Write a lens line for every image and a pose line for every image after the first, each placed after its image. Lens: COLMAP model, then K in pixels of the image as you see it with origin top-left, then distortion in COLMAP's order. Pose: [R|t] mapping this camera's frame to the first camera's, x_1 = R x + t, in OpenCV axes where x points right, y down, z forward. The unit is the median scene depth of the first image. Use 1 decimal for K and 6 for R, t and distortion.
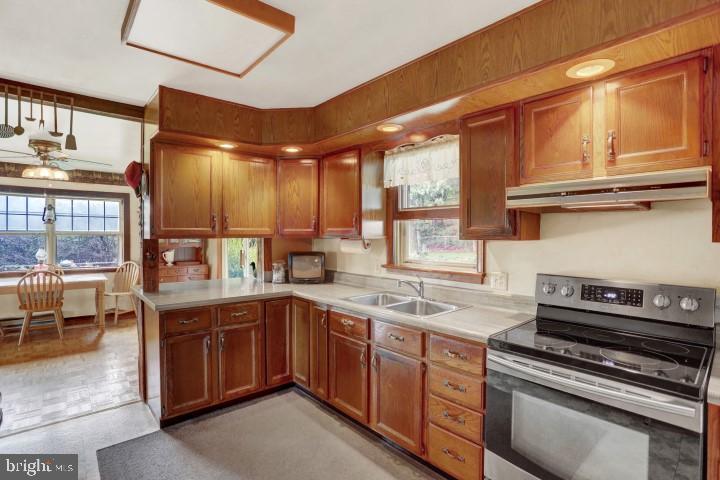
lens RADIAL K [[353.5, 0, 359.1], [0, 353.5, 235.2], [0, 0, 1]] dist [-0.038541, 0.007052]
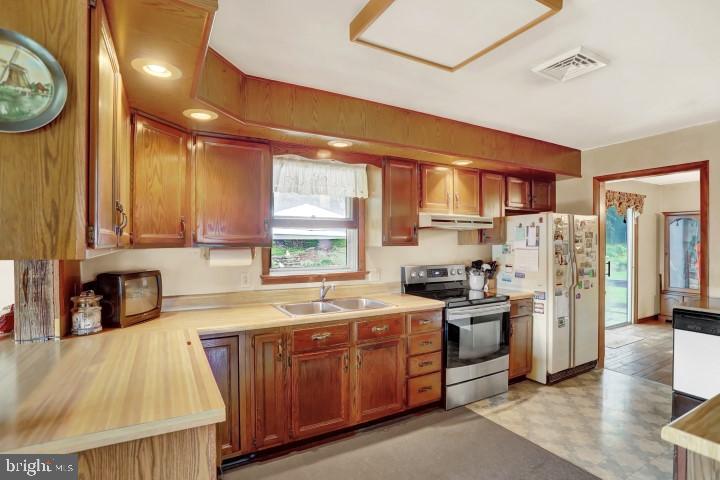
lens RADIAL K [[353.5, 0, 357.4], [0, 353.5, 242.3], [0, 0, 1]] dist [-0.038541, 0.007052]
pose [[0.225354, -0.004528, 0.974266, -0.986162], [0.002399, 0.999989, 0.004092, -0.008305], [-0.974274, 0.001415, 0.225362, 0.730519]]
